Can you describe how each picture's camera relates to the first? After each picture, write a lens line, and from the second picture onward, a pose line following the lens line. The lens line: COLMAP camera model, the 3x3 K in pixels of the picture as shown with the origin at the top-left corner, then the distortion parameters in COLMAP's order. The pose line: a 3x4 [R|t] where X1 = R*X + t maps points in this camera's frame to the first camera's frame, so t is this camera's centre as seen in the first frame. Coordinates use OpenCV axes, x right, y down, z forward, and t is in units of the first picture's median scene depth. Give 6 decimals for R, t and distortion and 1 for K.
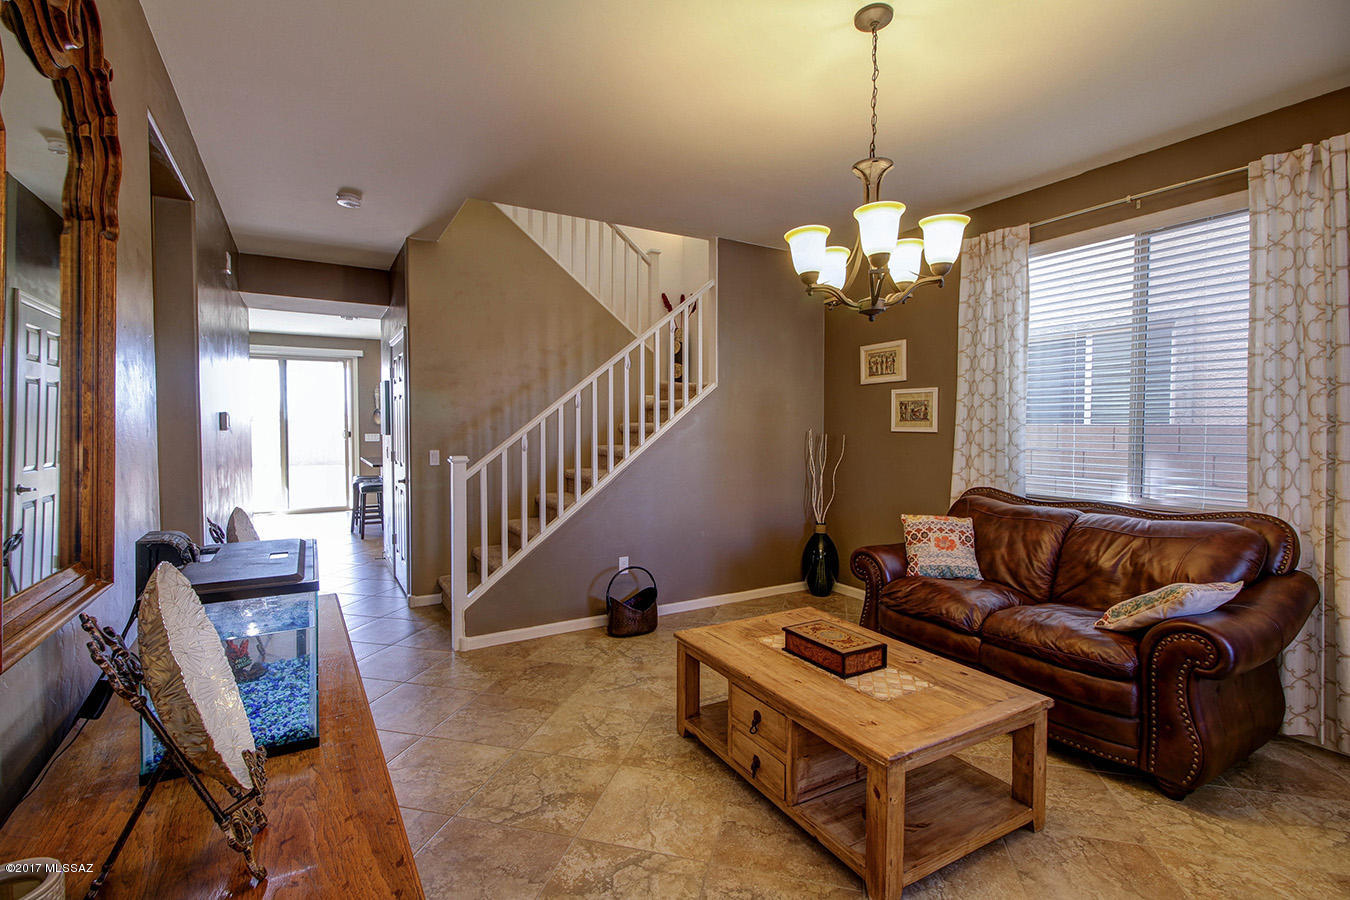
lens RADIAL K [[616.7, 0, 674.0], [0, 616.7, 442.6], [0, 0, 1]] dist [0.022179, -0.009672]
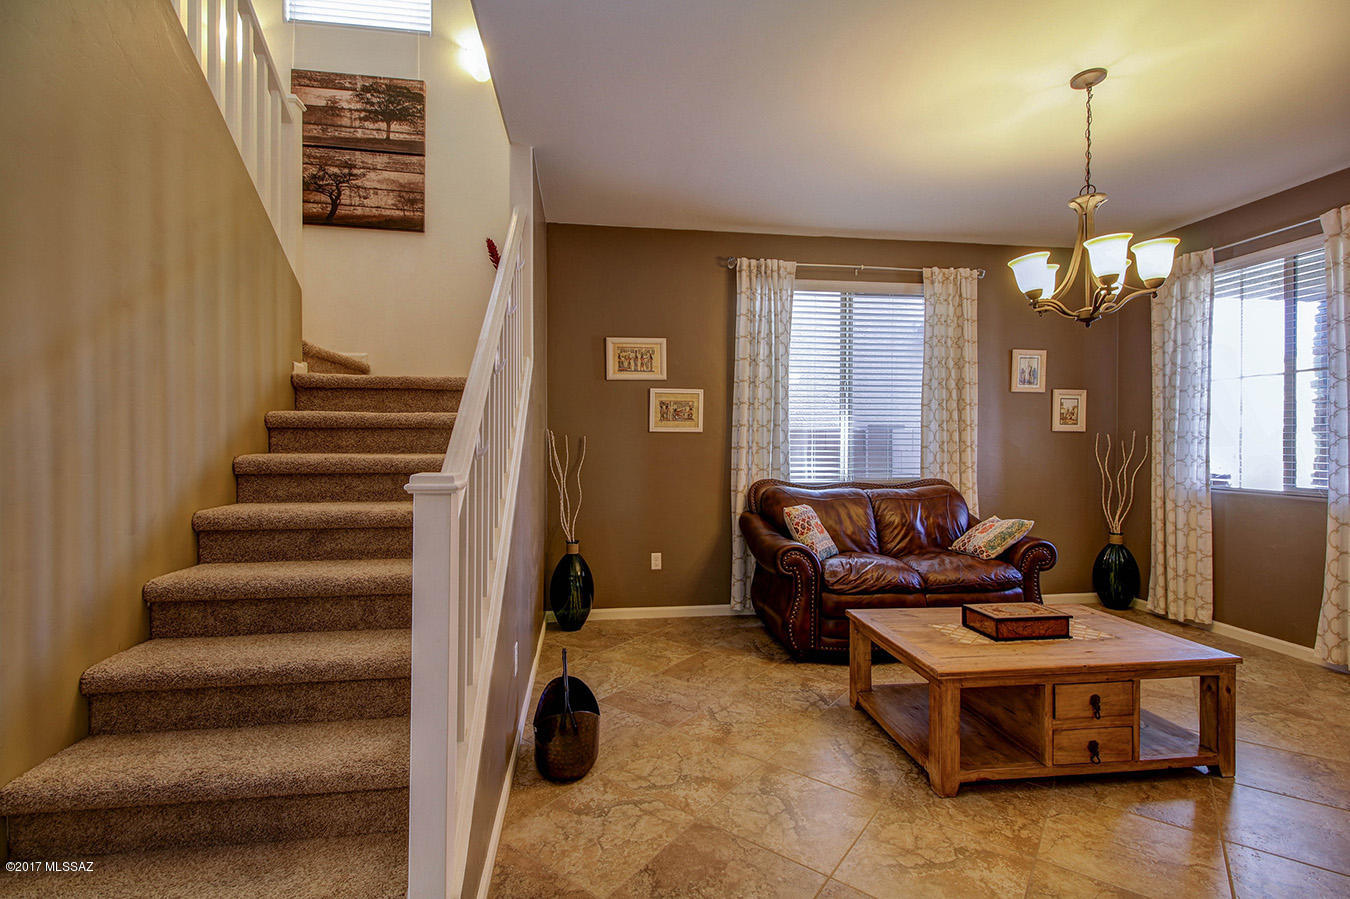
lens RADIAL K [[616.7, 0, 674.7], [0, 616.7, 441.2], [0, 0, 1]] dist [0.022179, -0.009672]
pose [[0.381052, 0.001160, 0.924553, -0.636911], [0.025030, 0.999620, -0.011570, 0.010872], [-0.924215, 0.027550, 0.380878, 0.742579]]
